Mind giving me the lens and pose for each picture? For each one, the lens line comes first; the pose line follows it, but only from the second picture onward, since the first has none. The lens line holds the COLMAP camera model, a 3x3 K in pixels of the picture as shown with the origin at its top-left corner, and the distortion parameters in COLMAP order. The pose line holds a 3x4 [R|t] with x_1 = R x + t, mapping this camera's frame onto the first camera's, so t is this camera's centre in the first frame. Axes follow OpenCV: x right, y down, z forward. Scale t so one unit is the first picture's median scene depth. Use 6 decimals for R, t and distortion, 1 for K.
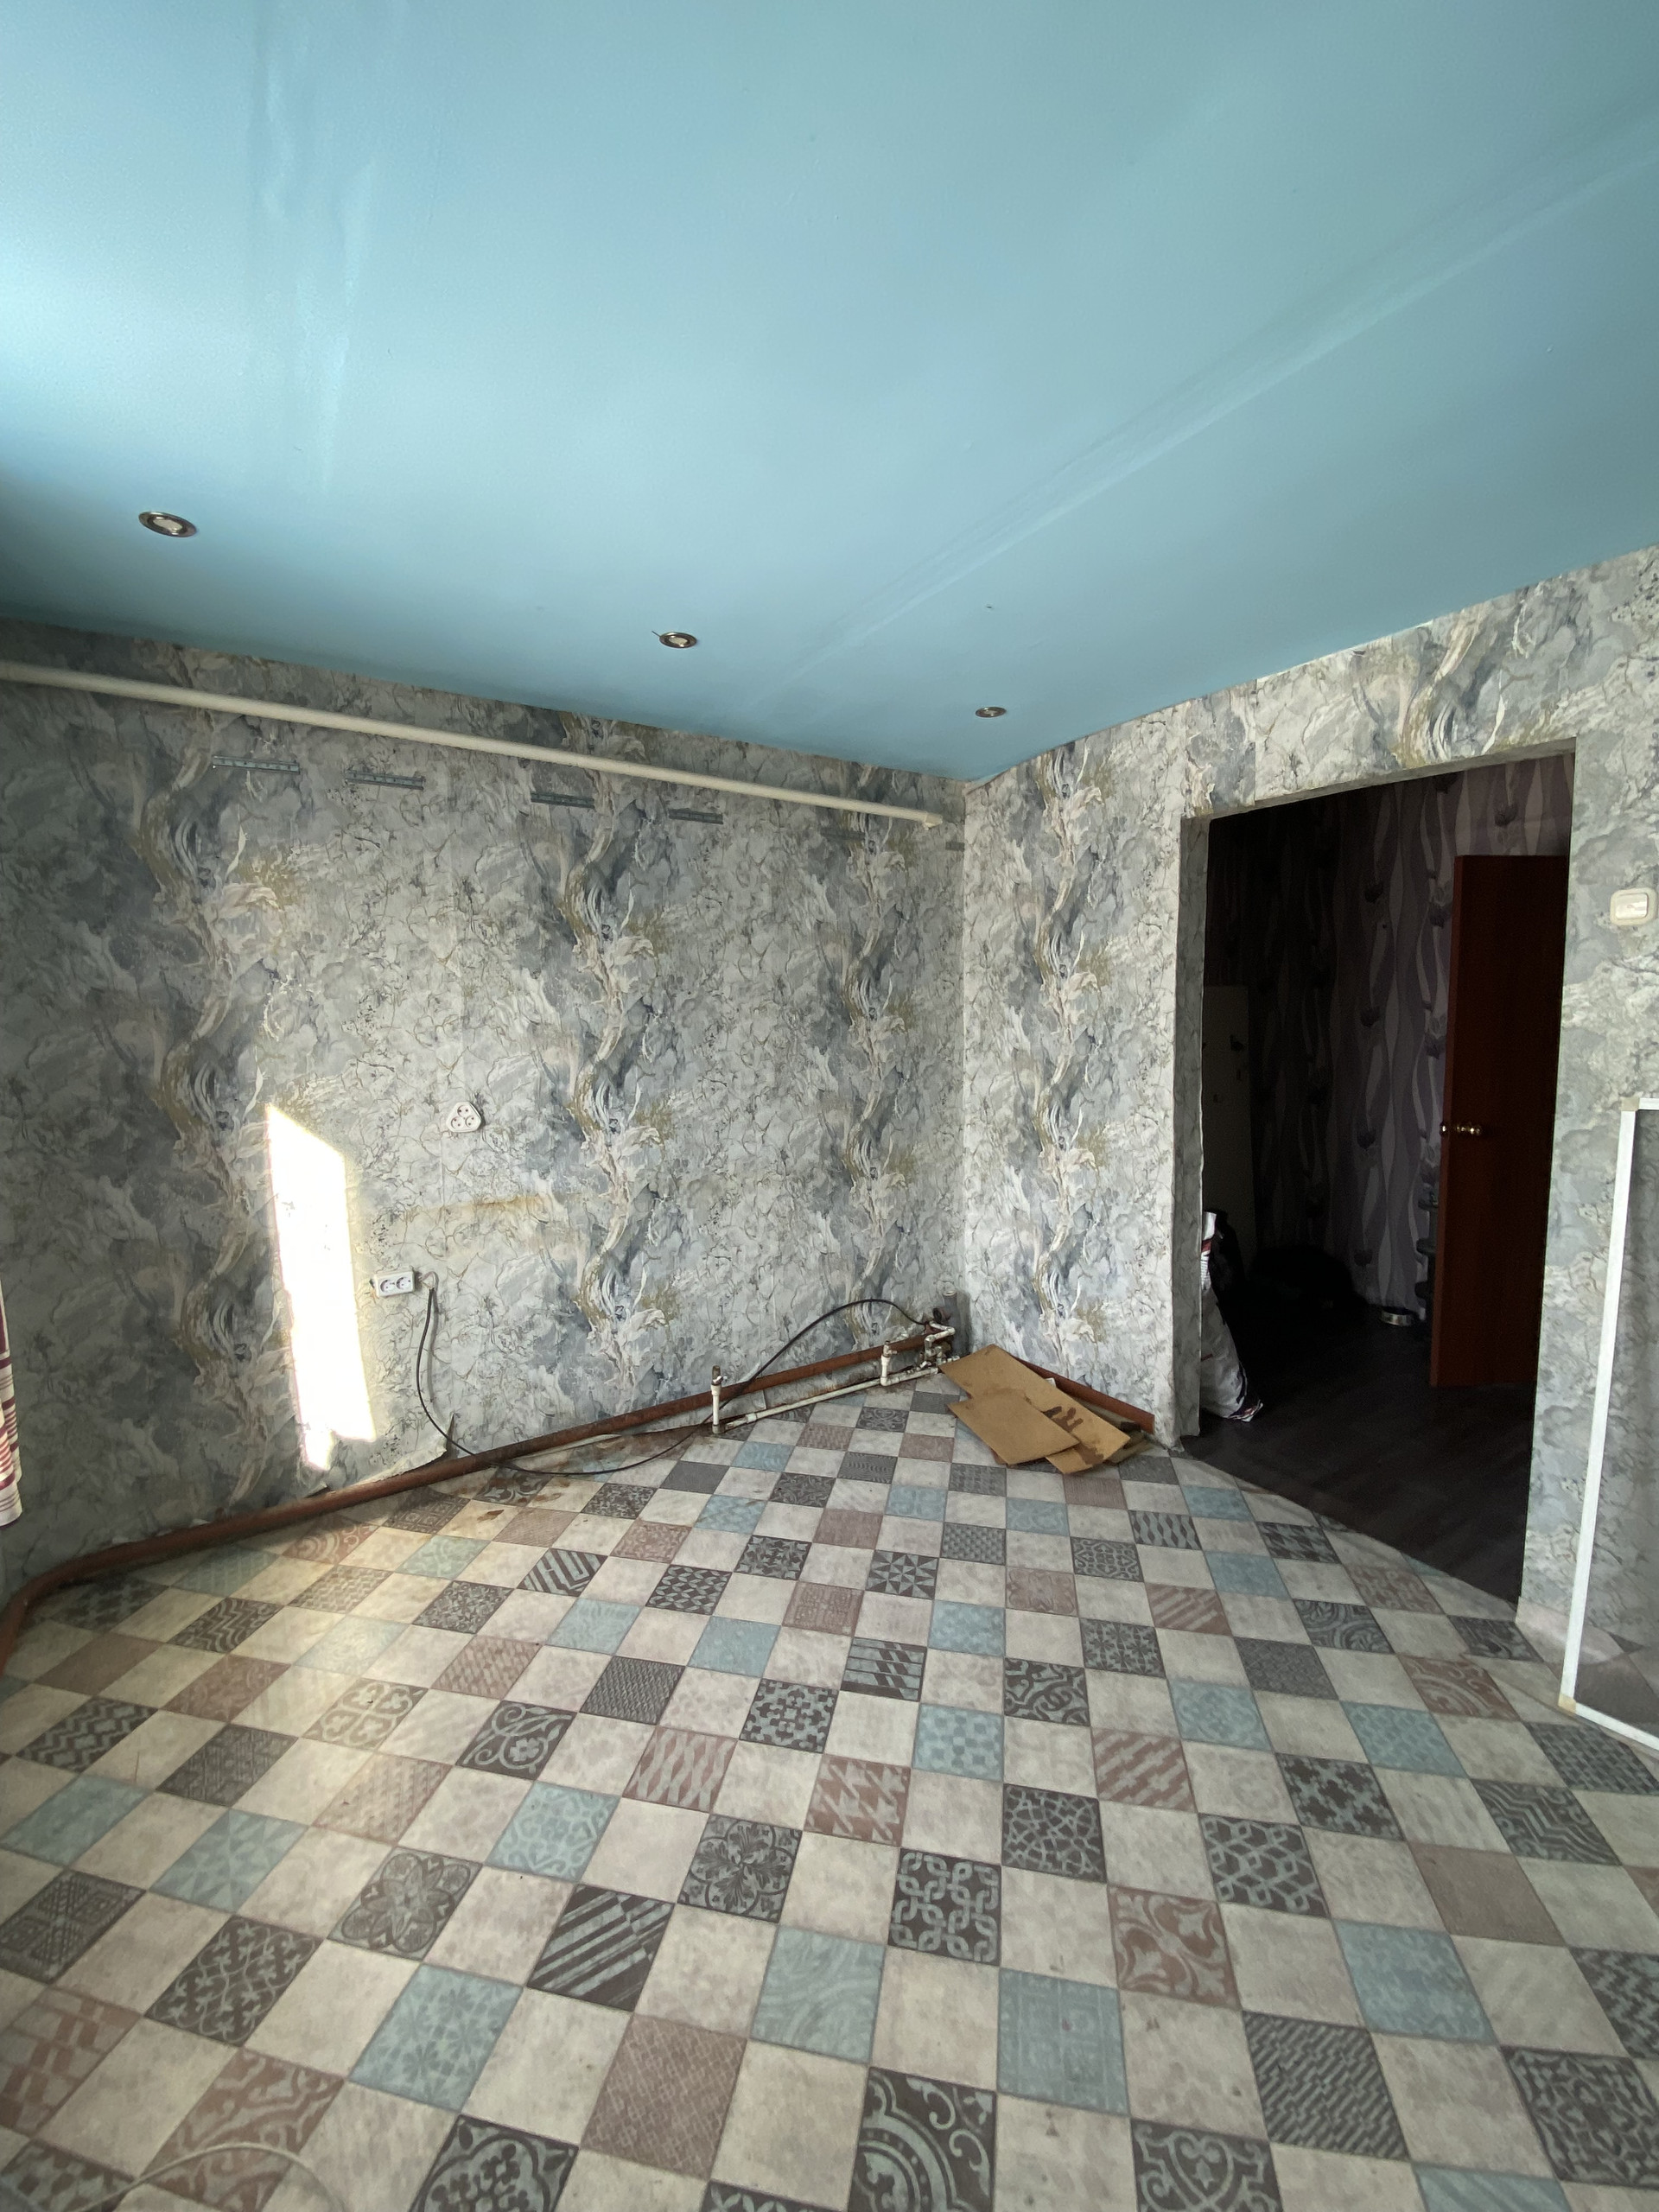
lens RADIAL K [[907.5, 0, 825.7], [0, 907.5, 1095.5], [0, 0, 1]] dist [0.031924, -0.023795]
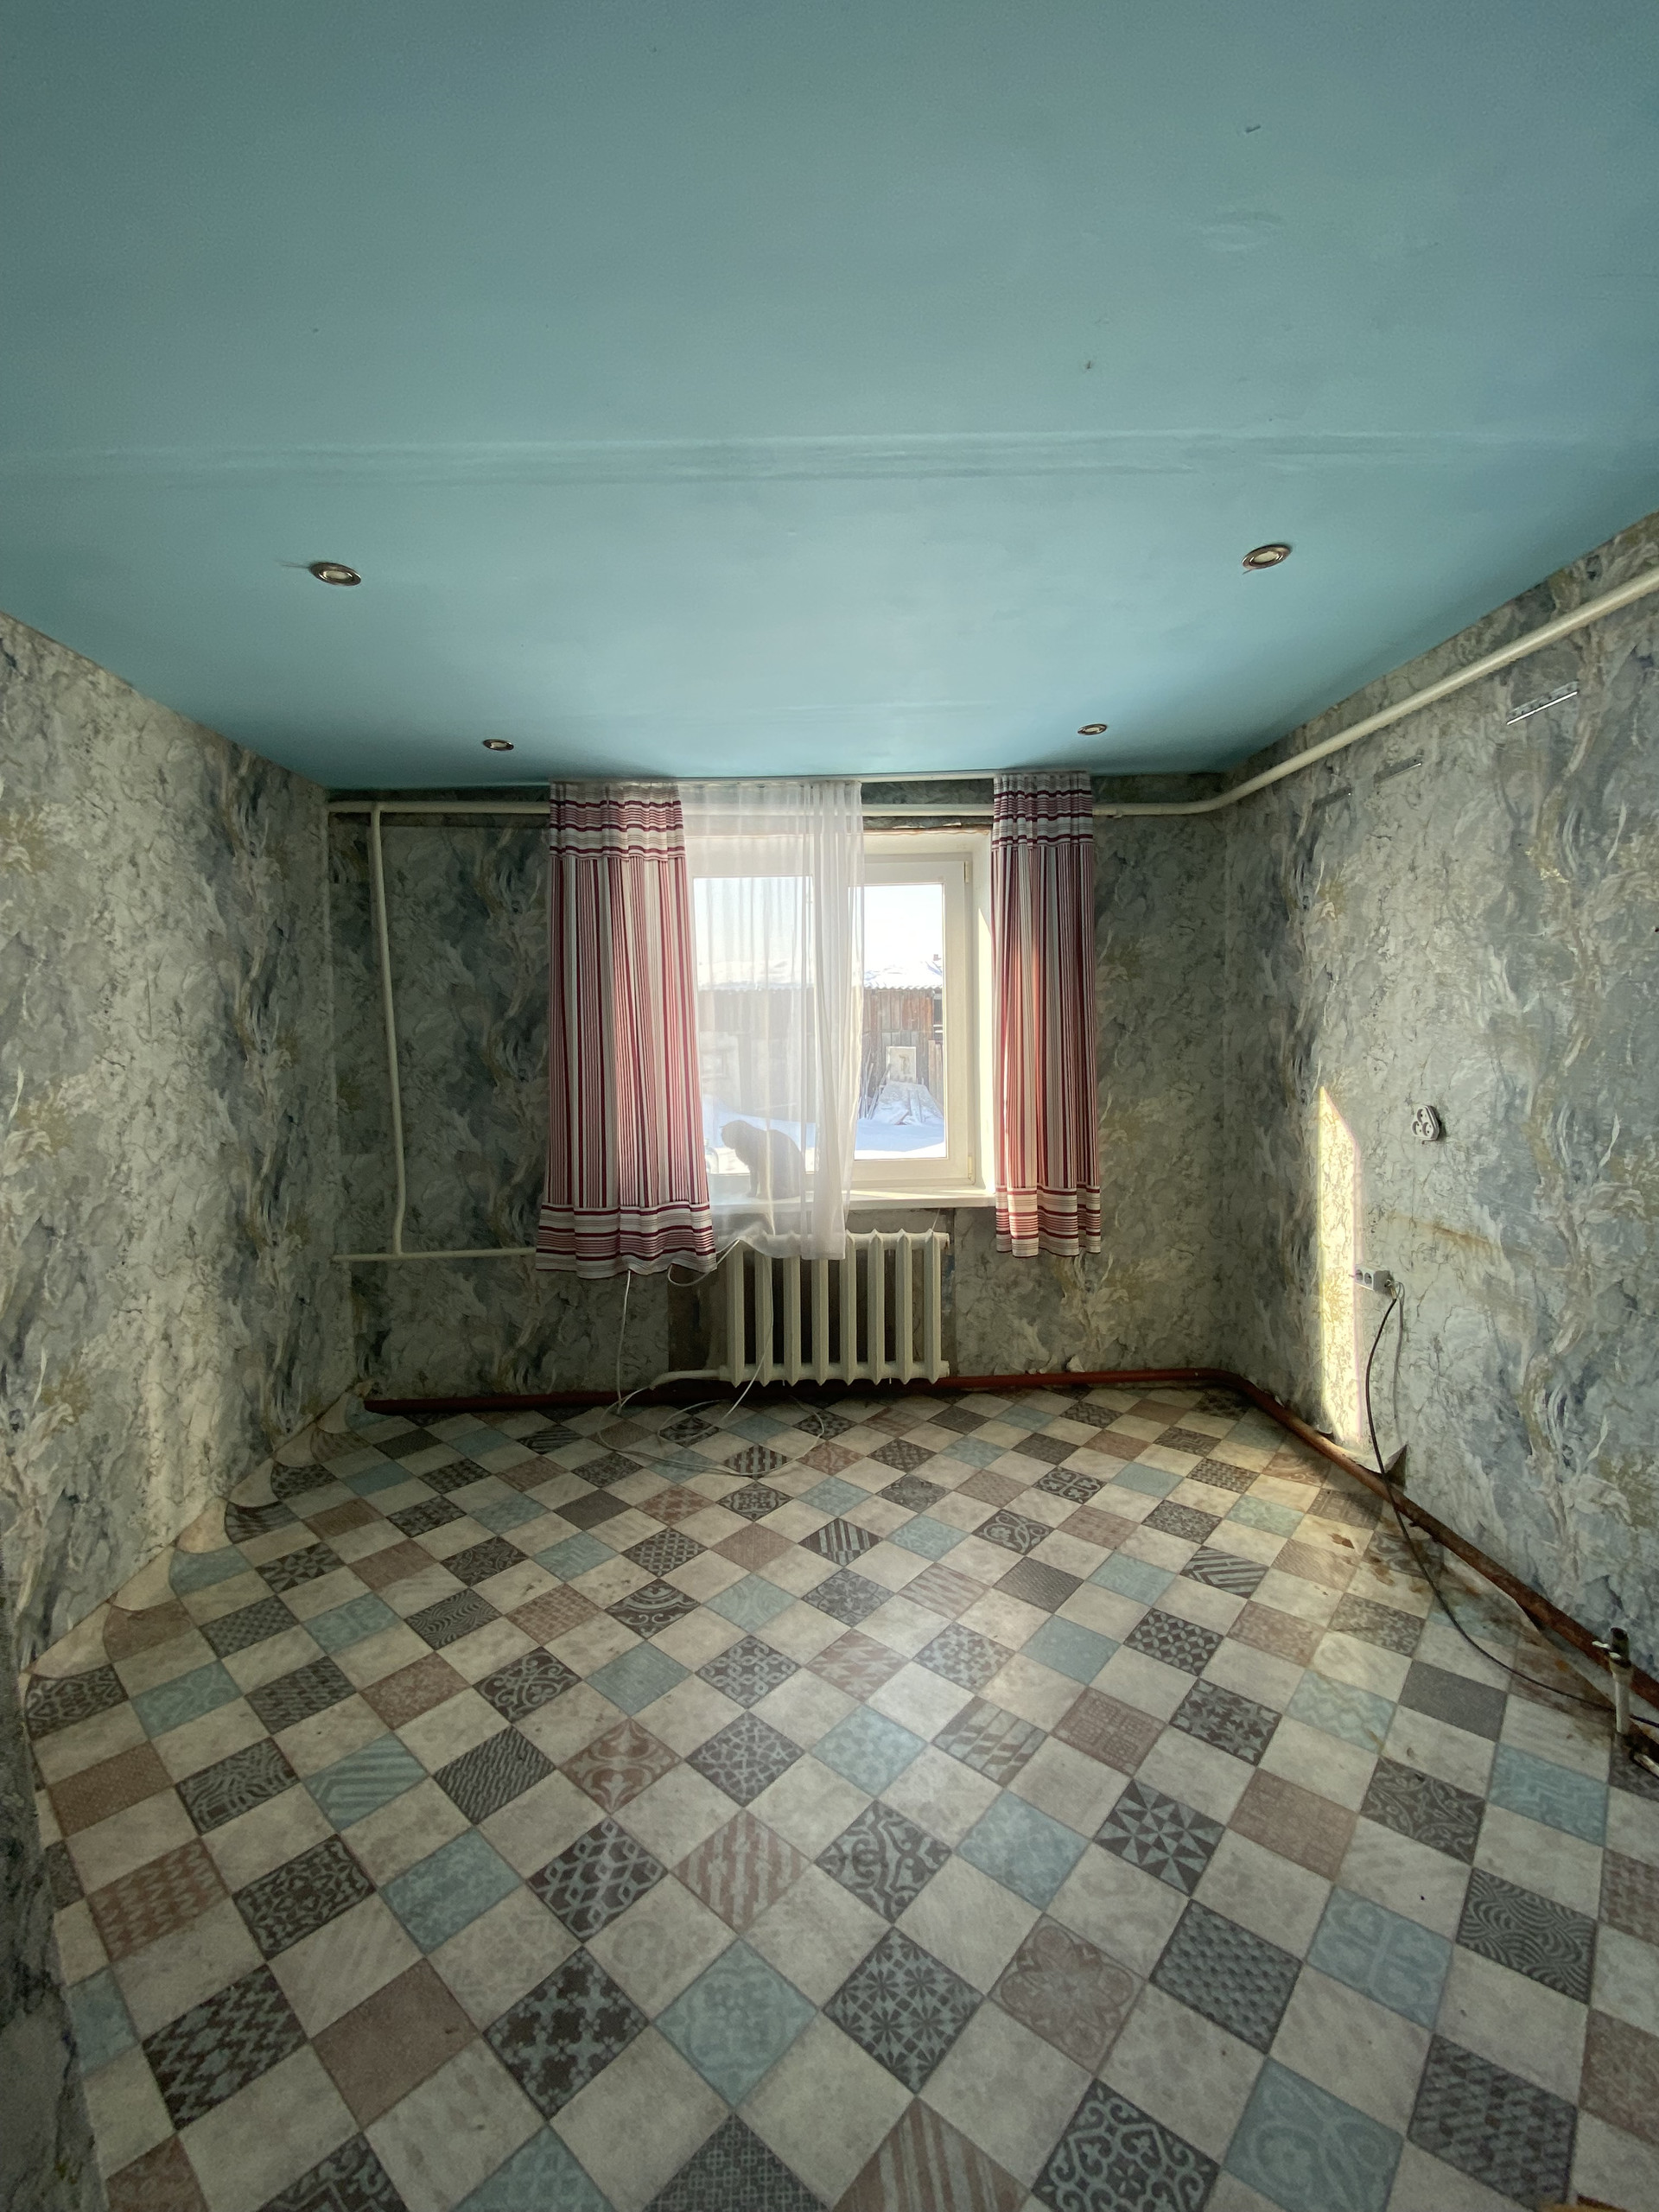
lens RADIAL K [[907.5, 0, 825.7], [0, 907.5, 1095.5], [0, 0, 1]] dist [0.031924, -0.023795]
pose [[-0.498961, 0.076207, -0.863268, 0.879310], [-0.047653, 0.992207, 0.115132, -0.103176], [0.865314, 0.098584, -0.491440, 1.241893]]
